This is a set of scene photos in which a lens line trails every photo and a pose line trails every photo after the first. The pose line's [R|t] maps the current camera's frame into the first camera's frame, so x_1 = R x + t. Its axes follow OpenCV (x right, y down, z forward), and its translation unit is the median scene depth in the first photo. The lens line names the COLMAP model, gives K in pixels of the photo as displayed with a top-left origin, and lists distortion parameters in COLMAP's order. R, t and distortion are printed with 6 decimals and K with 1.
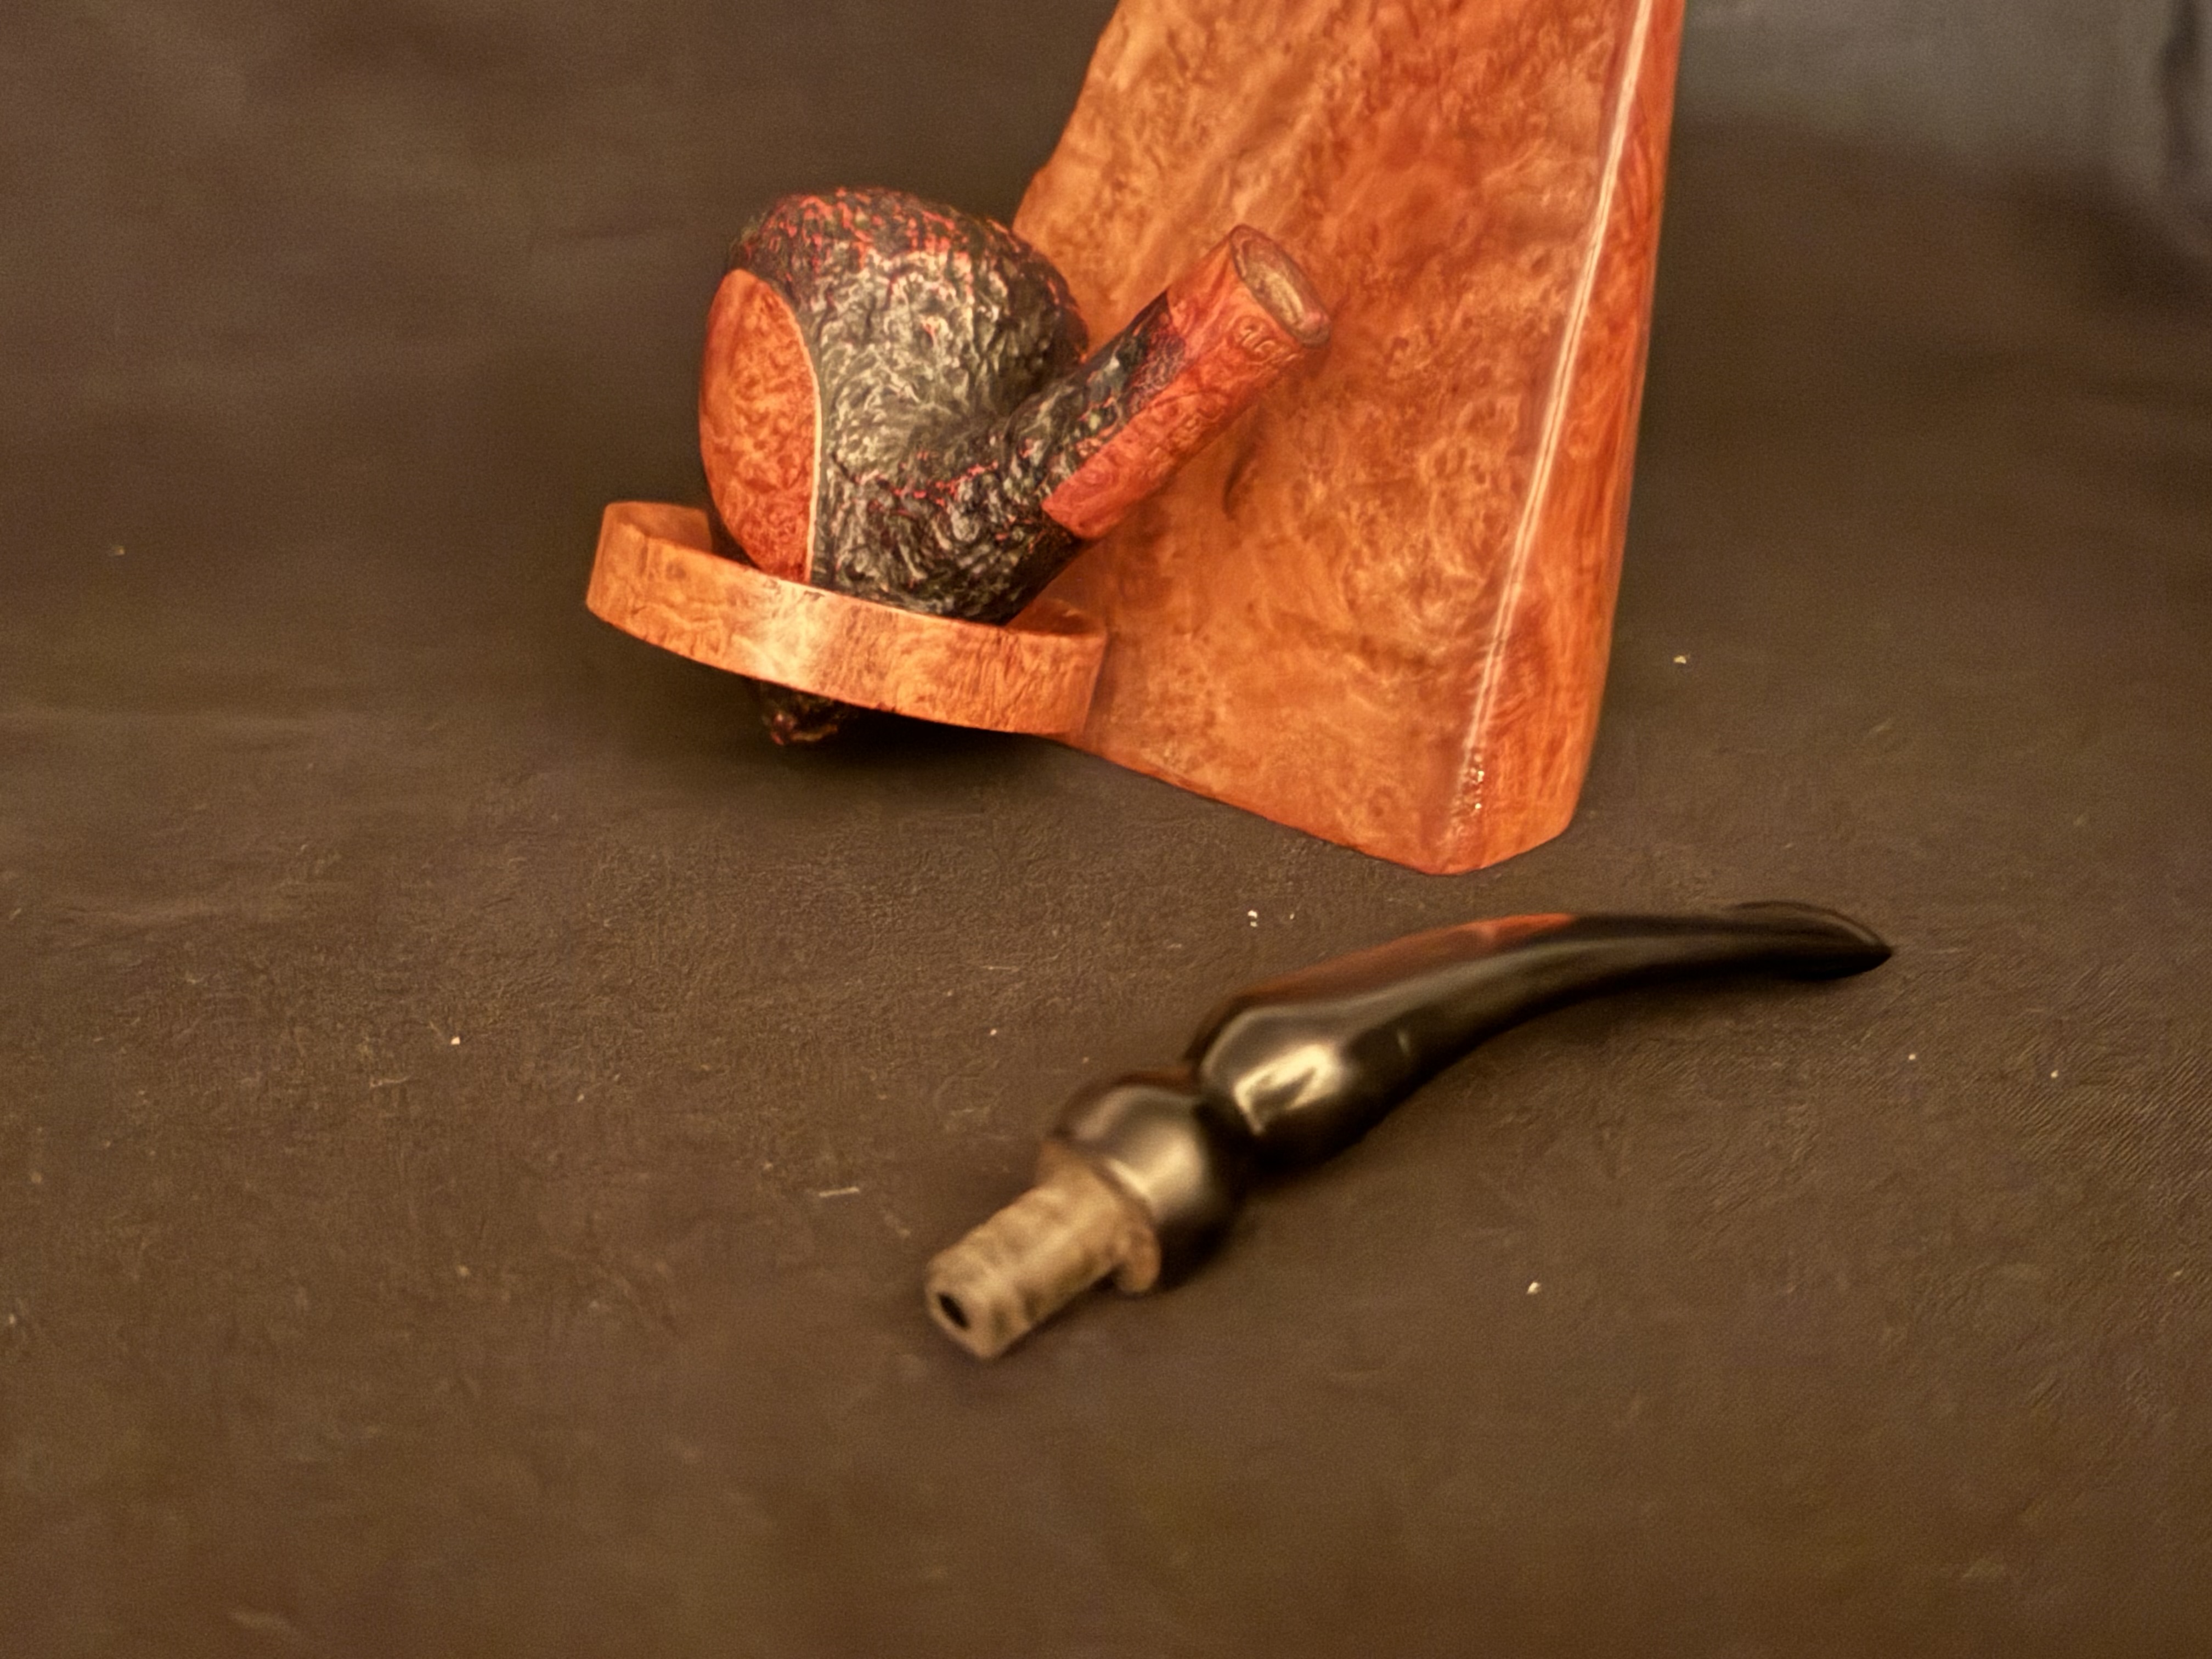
lens RADIAL K [[2922.1, 0, 1106.0], [0, 2922.1, 829.5], [0, 0, 1]] dist [0.091401, 0.000328]
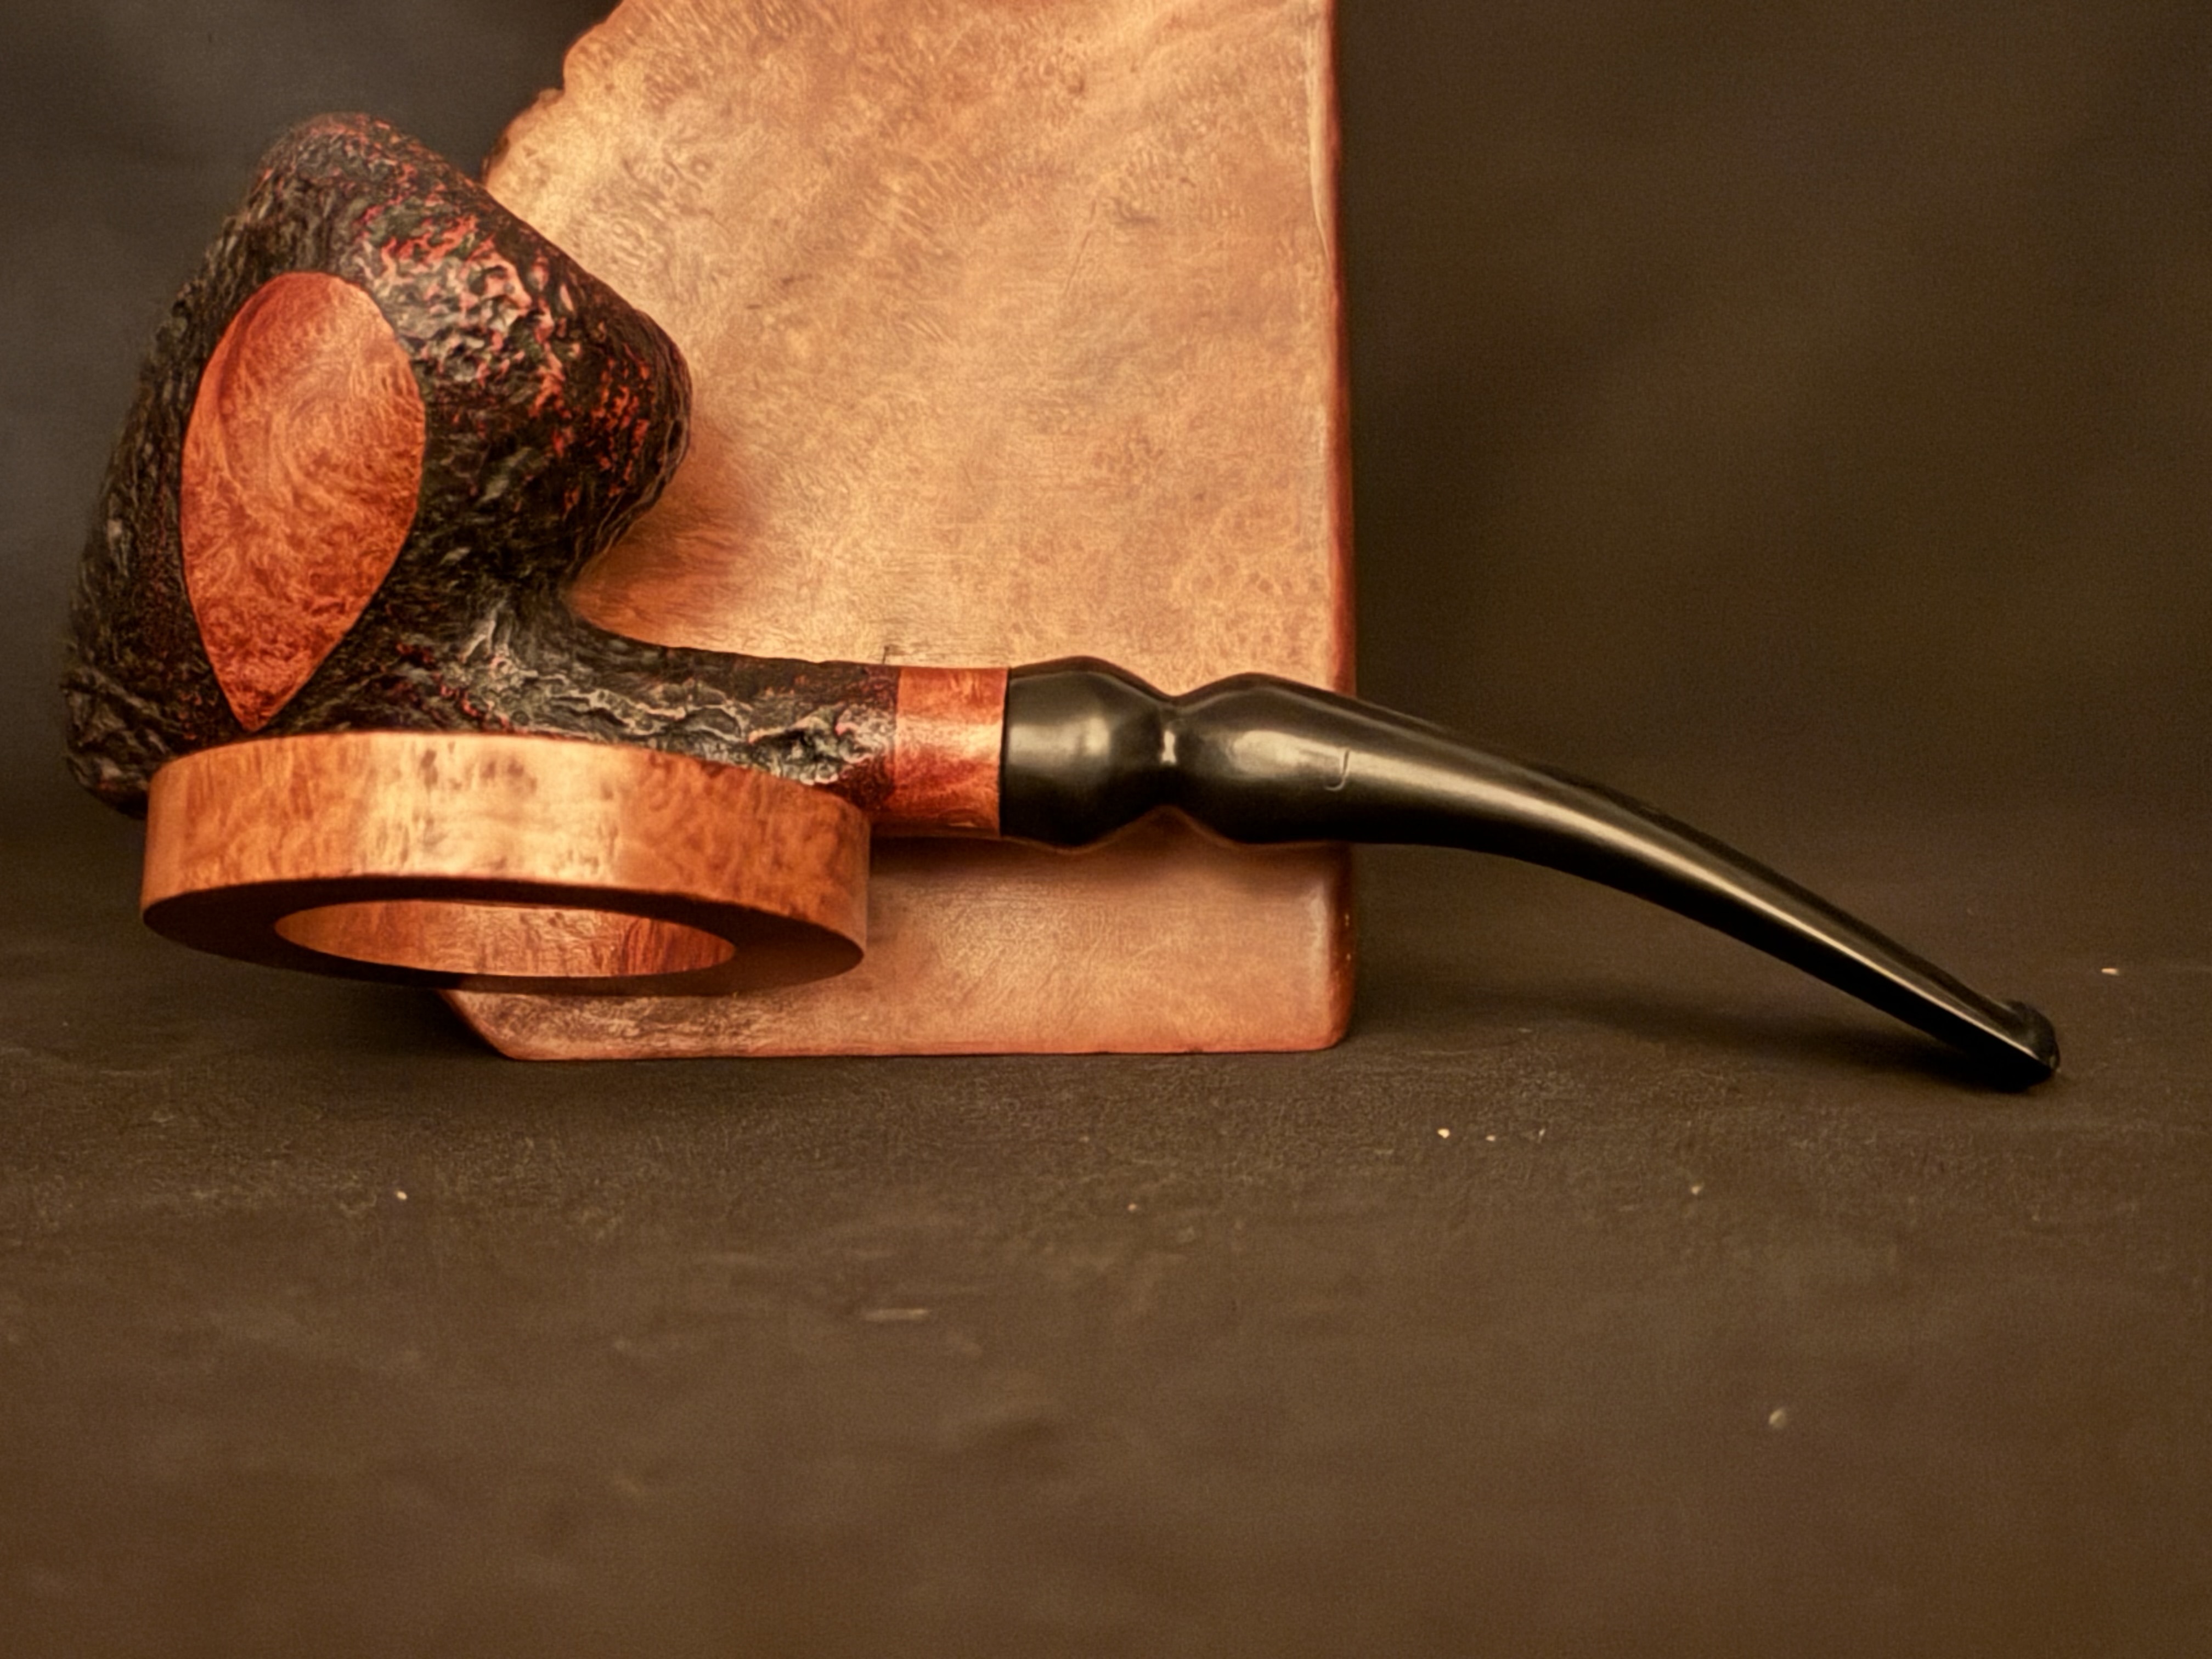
lens RADIAL K [[3846.0, 0, 1106.0], [0, 3846.0, 829.5], [0, 0, 1]] dist [0.187671, -0.057151]
pose [[0.712621, -0.090099, 0.695739, -0.693411], [0.268015, 0.951460, -0.151303, 0.106446], [-0.648336, 0.294290, 0.702178, 0.247734]]
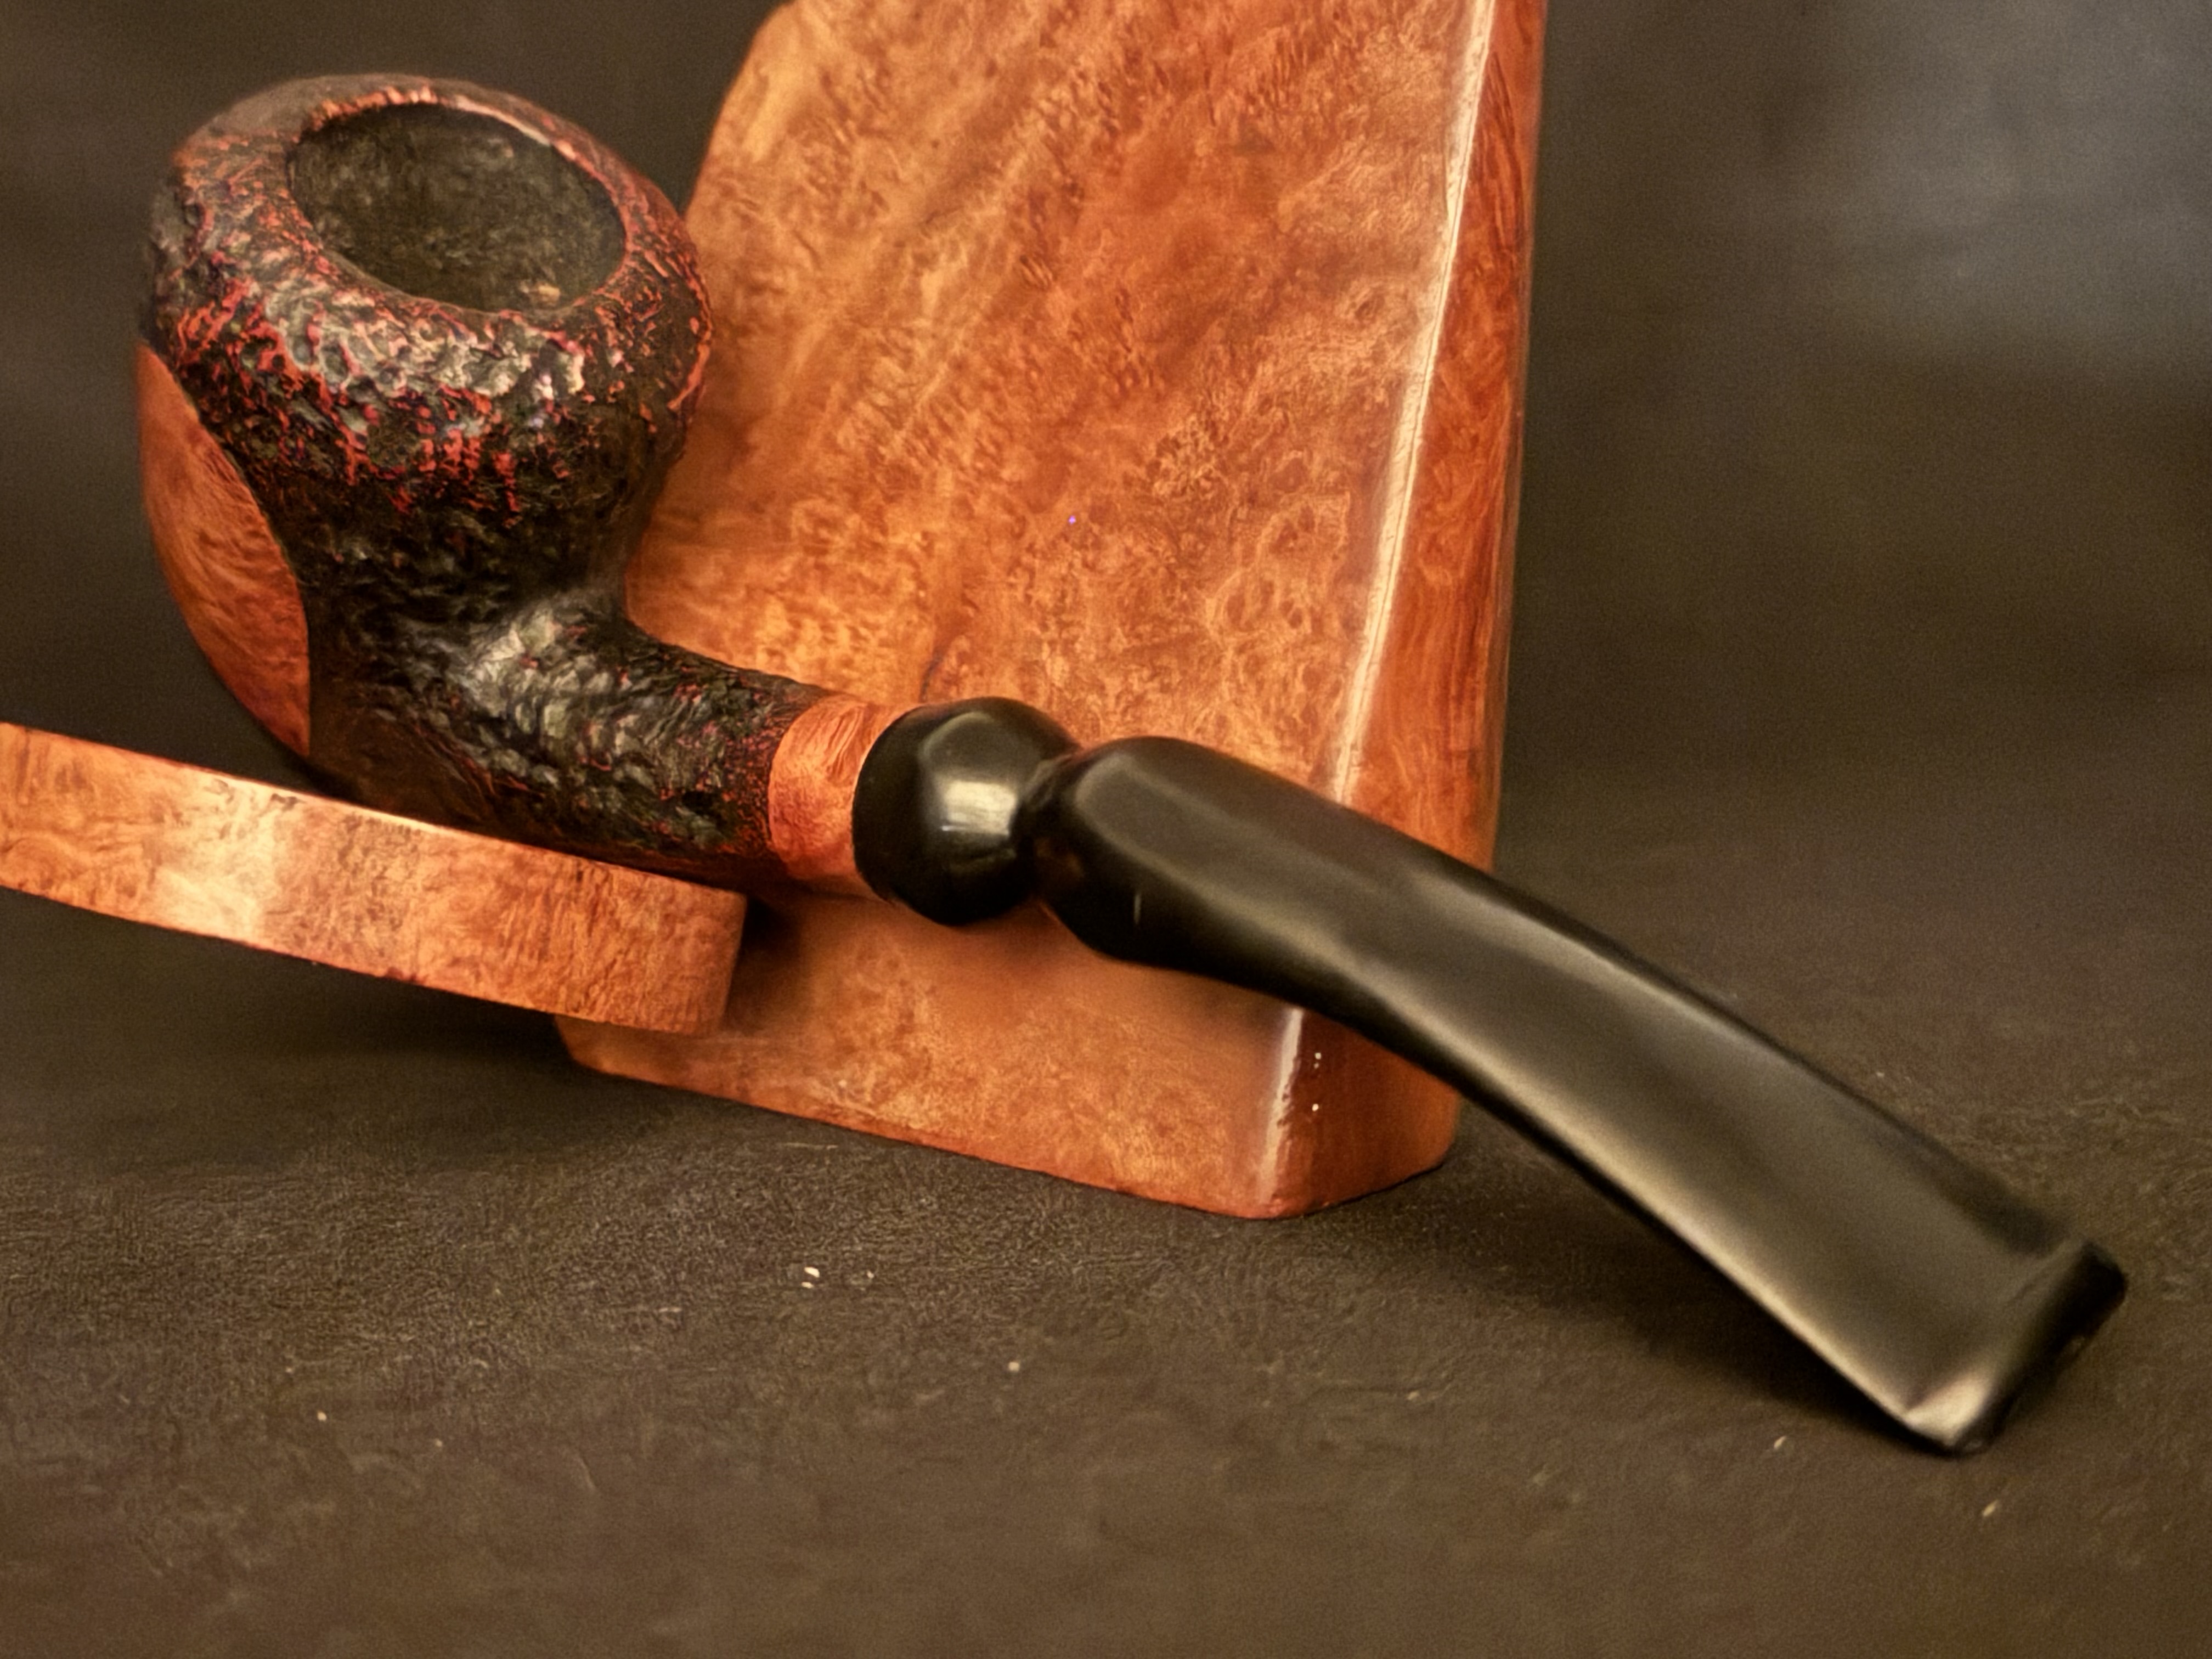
lens RADIAL K [[3556.9, 0, 1106.0], [0, 3556.9, 829.5], [0, 0, 1]] dist [0.131080, -0.259271]
pose [[0.995710, -0.017703, 0.090816, 0.008546], [0.035512, 0.979473, -0.198420, 0.087530], [-0.085439, 0.200794, 0.975900, 0.208106]]
